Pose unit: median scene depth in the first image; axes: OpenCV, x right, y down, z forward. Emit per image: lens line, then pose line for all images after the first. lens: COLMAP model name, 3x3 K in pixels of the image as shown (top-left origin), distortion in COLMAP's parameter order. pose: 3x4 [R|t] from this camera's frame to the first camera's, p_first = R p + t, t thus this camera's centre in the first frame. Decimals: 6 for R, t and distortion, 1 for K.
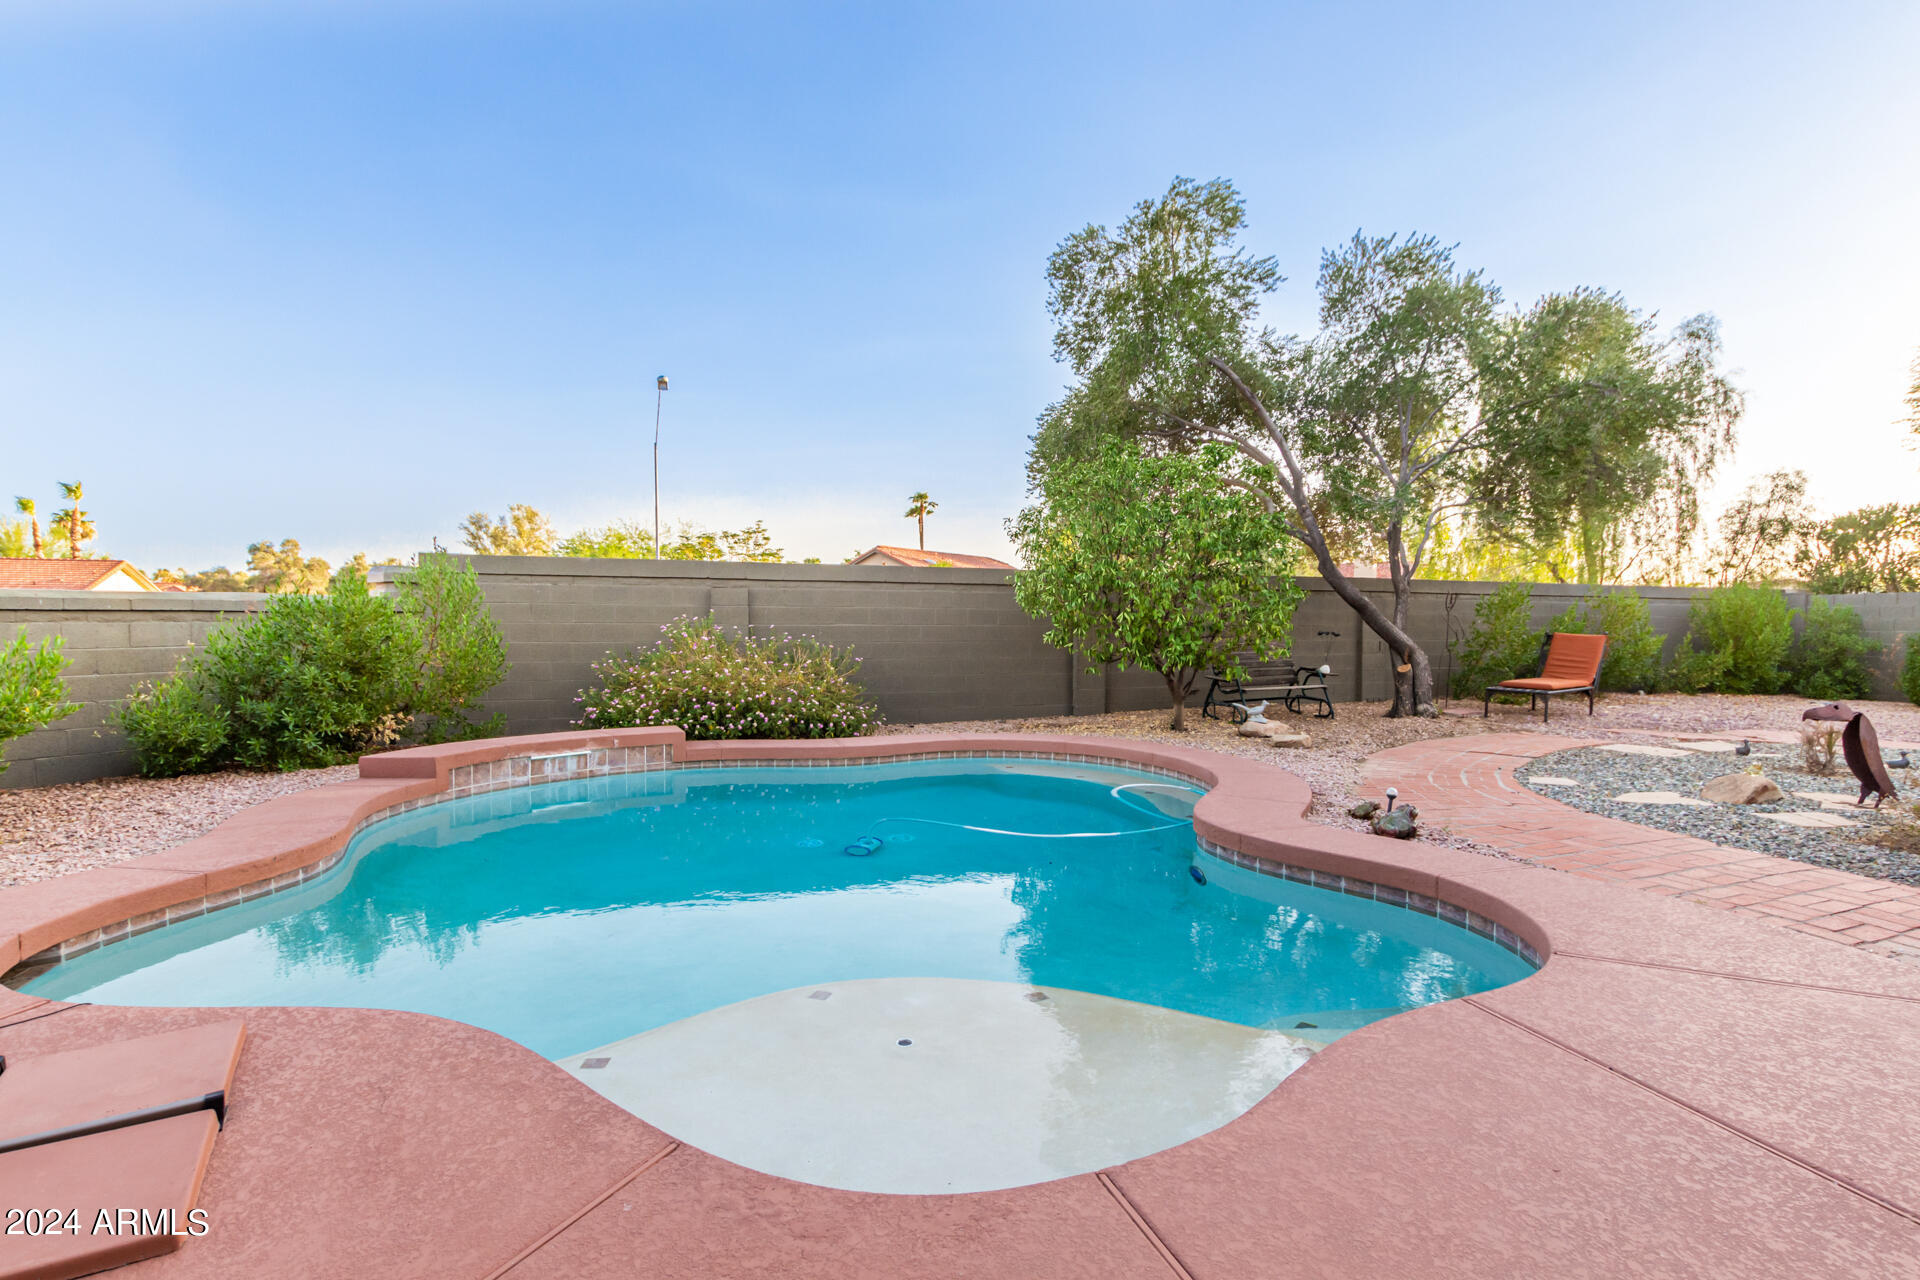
lens RADIAL K [[933.2, 0, 963.9], [0, 933.2, 643.5], [0, 0, 1]] dist [0.009747, -0.000920]
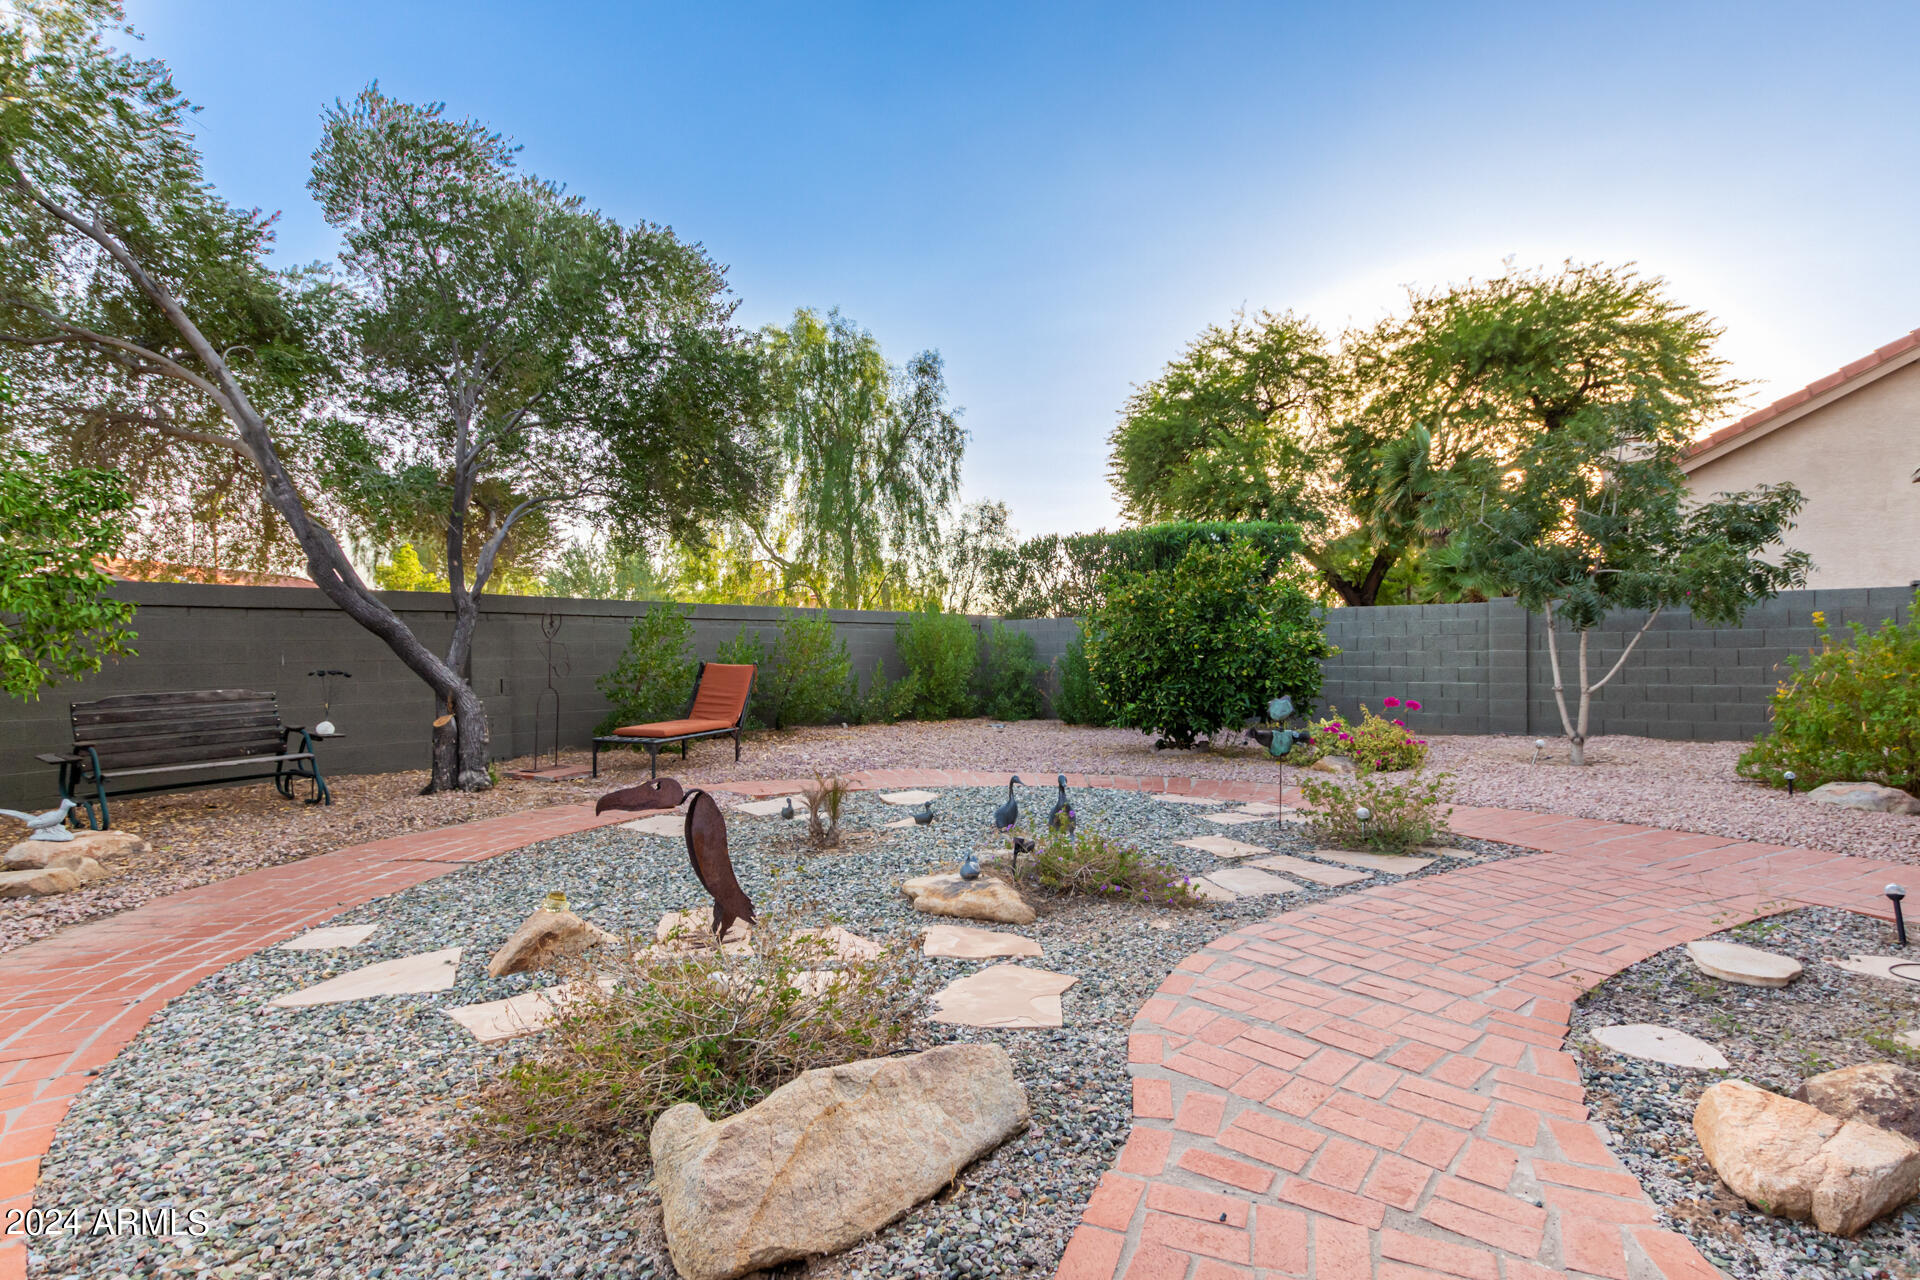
lens RADIAL K [[933.2, 0, 960.1], [0, 933.2, 641.6], [0, 0, 1]] dist [0.009747, -0.000920]
pose [[0.840028, -0.012031, 0.542410, 0.377608], [0.032701, 0.999059, -0.028485, 0.000205], [-0.541557, 0.041666, 0.839631, 0.191293]]
